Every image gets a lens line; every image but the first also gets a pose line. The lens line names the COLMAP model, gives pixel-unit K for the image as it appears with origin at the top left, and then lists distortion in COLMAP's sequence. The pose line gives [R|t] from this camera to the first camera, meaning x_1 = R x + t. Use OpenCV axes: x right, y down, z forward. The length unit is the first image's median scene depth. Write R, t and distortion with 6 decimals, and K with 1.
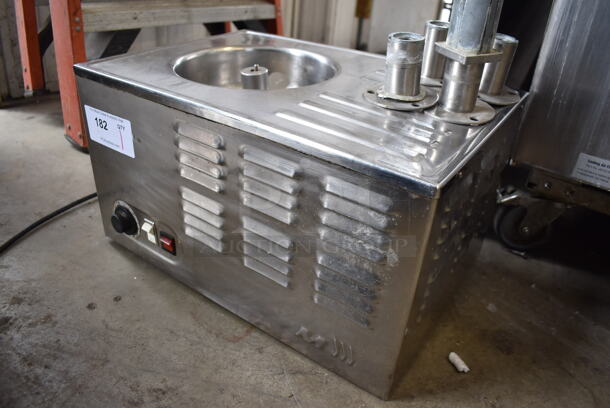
lens RADIAL K [[468.8, 0, 305.0], [0, 468.8, 204.0], [0, 0, 1]] dist [-0.089809, -0.000738]
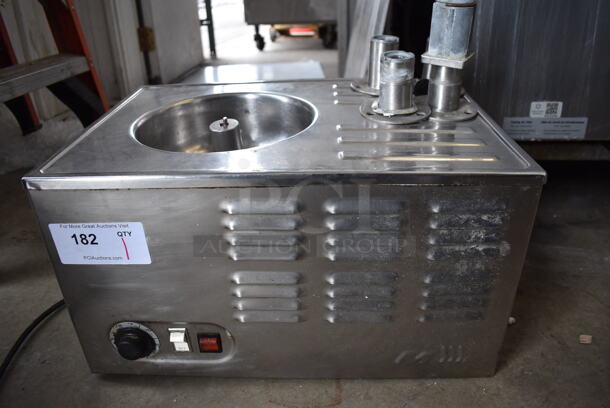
lens RADIAL K [[468.8, 0, 305.0], [0, 468.8, 204.0], [0, 0, 1]] dist [-0.089809, -0.000738]
pose [[0.835058, -0.332184, 0.438558, -0.466198], [0.346952, 0.936612, 0.048802, -0.143653], [-0.426970, 0.111405, 0.897377, 0.145360]]
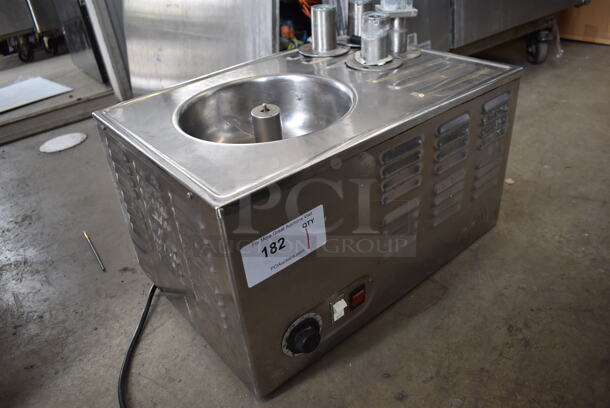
lens RADIAL K [[468.8, 0, 305.0], [0, 468.8, 204.0], [0, 0, 1]] dist [-0.089809, -0.000738]
pose [[0.266201, -0.588948, 0.763071, -0.990811], [0.579428, 0.730413, 0.361606, -0.482842], [-0.770325, 0.345885, 0.535690, 0.550546]]
